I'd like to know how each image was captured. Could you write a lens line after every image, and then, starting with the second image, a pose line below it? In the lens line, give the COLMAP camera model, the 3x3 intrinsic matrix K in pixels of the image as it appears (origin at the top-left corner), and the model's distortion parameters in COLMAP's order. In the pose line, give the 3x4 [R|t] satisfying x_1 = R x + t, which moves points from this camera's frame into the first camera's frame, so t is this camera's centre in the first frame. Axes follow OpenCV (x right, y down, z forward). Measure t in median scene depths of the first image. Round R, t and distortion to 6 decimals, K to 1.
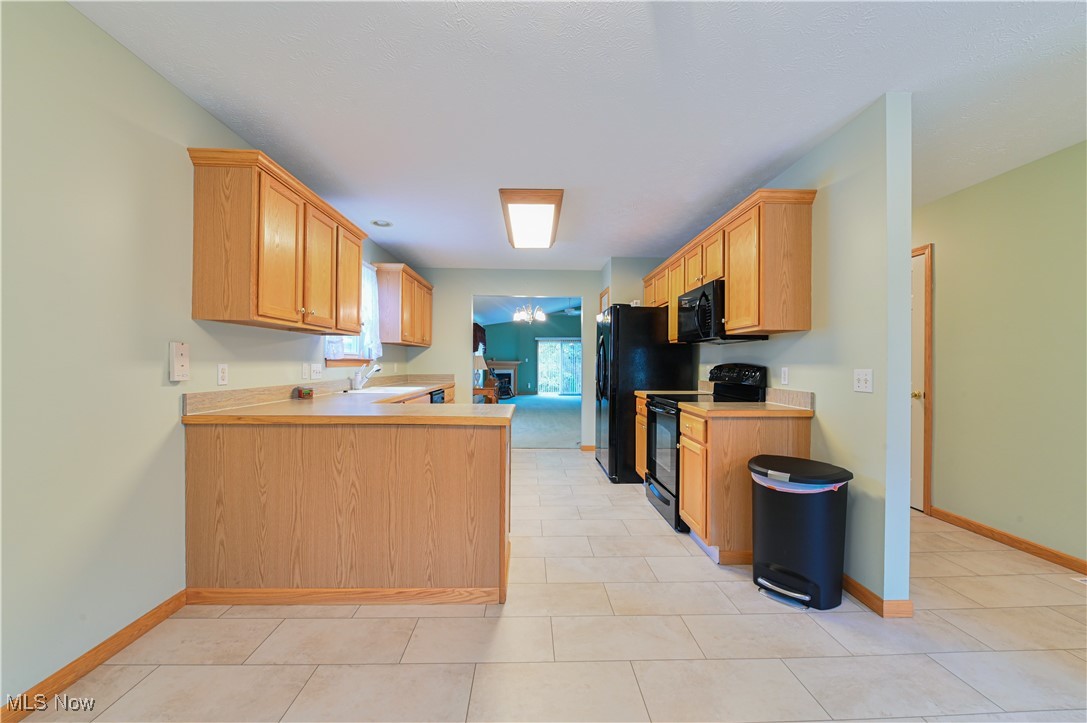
lens RADIAL K [[434.8, 0, 537.3], [0, 434.8, 362.6], [0, 0, 1]] dist [-0.007701, -0.001217]
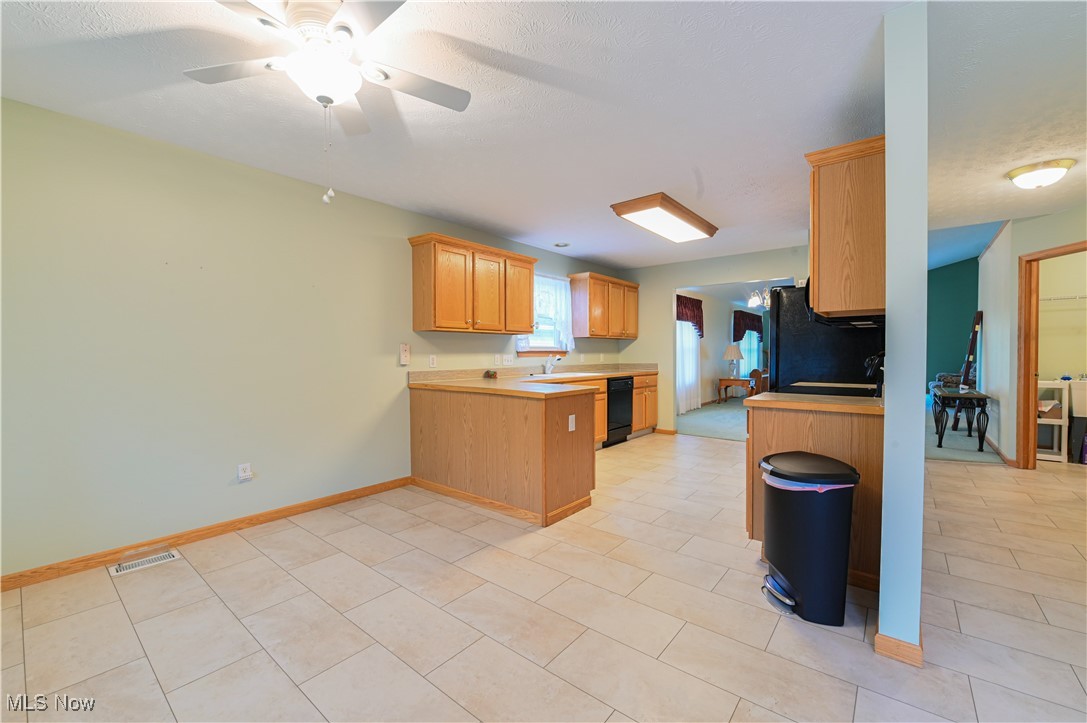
lens RADIAL K [[434.8, 0, 534.7], [0, 434.8, 363.5], [0, 0, 1]] dist [-0.007701, -0.001217]
pose [[0.752277, 0.004961, -0.658829, 0.680051], [0.010548, 0.999753, 0.019573, 0.005466], [0.658763, -0.021673, 0.752038, -0.041888]]
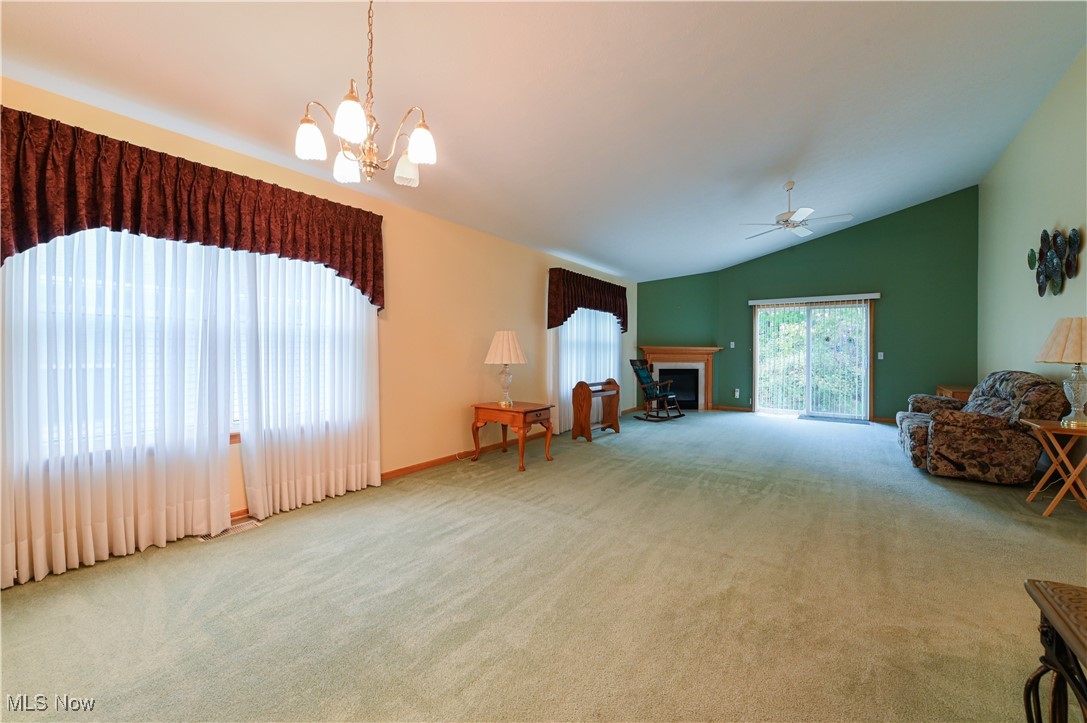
lens RADIAL K [[434.8, 0, 534.3], [0, 434.8, 354.1], [0, 0, 1]] dist [-0.007701, -0.001217]
pose [[0.804520, 0.005910, -0.593897, 0.604449], [-0.001852, 0.999971, 0.007442, 0.014755], [0.593923, -0.004887, 0.804507, 2.719859]]
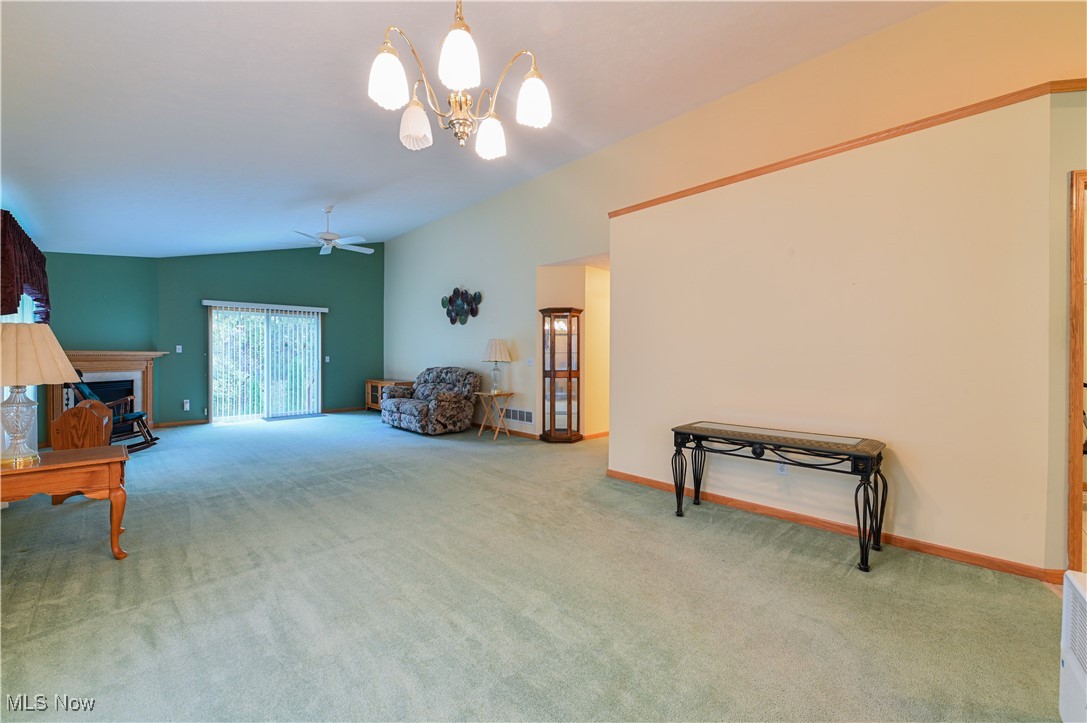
lens RADIAL K [[434.8, 0, 533.1], [0, 434.8, 358.0], [0, 0, 1]] dist [-0.007701, -0.001217]
pose [[0.730634, -0.008106, 0.682721, -0.396444], [0.002553, 0.999955, 0.009141, 0.005089], [-0.682765, -0.004936, 0.730622, 2.653585]]
